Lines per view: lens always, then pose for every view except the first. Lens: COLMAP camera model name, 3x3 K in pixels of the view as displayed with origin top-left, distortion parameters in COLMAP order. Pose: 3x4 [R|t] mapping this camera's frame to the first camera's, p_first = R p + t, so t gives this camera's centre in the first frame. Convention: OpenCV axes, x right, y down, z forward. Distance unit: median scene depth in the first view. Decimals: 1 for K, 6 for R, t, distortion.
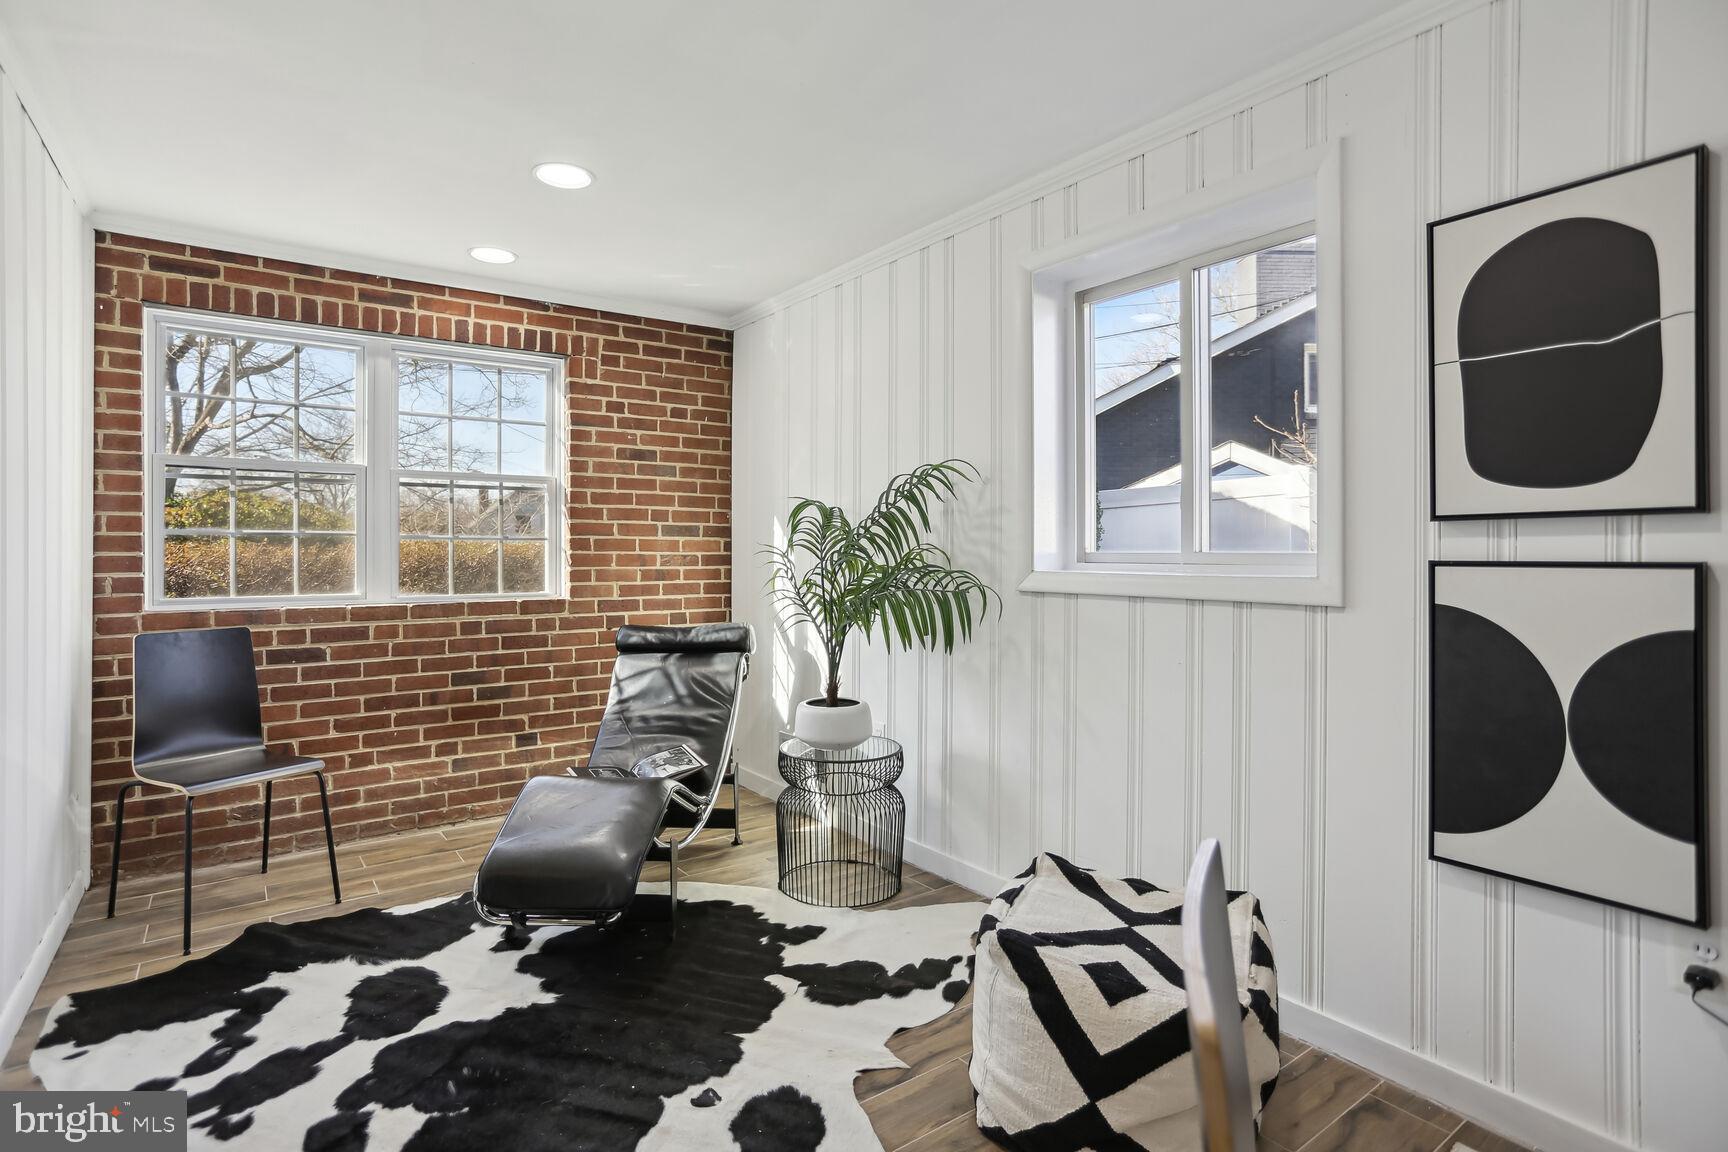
lens RADIAL K [[872.0, 0, 870.4], [0, 872.0, 546.7], [0, 0, 1]] dist [-0.002036, -0.000110]
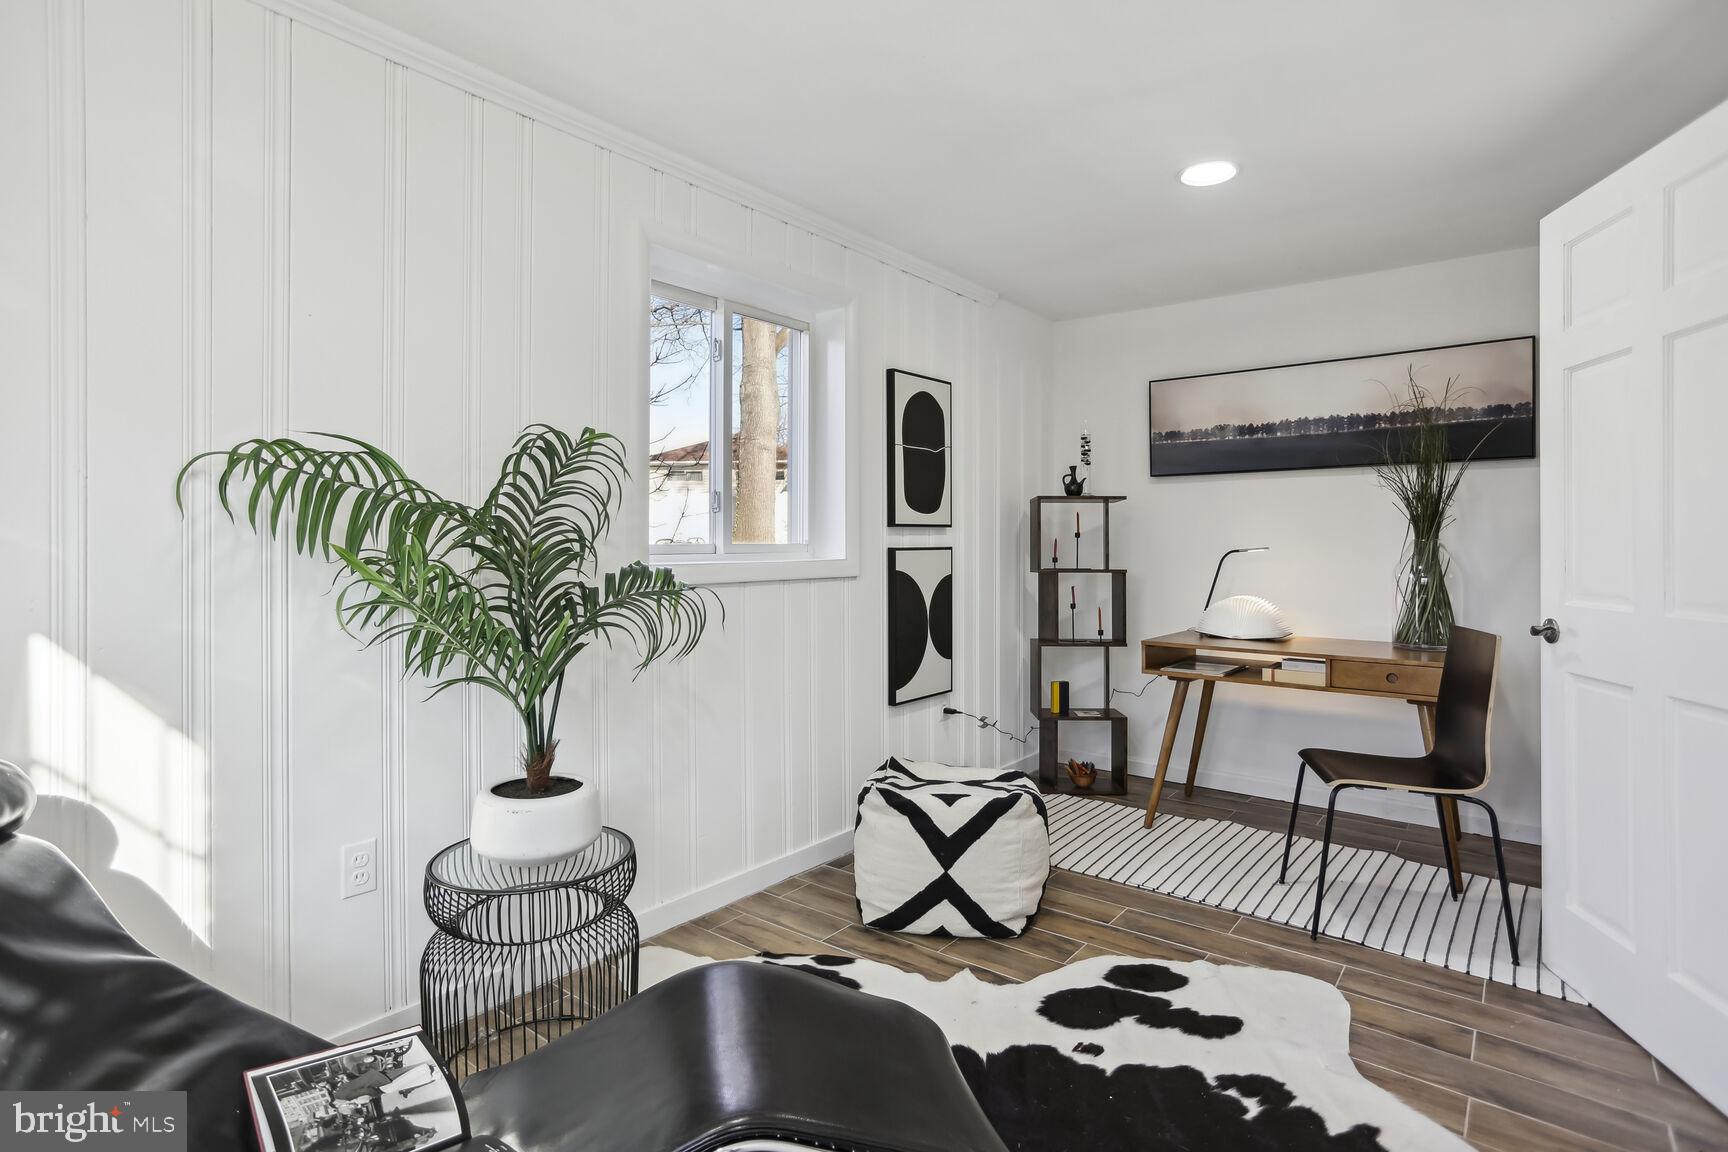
lens RADIAL K [[872.0, 0, 870.4], [0, 872.0, 546.7], [0, 0, 1]] dist [-0.002036, -0.000110]
pose [[-0.268591, 0.000069, 0.963254, -1.152519], [0.000901, 1.000000, 0.000179, 0.012063], [-0.963254, 0.000916, -0.268591, 1.546380]]
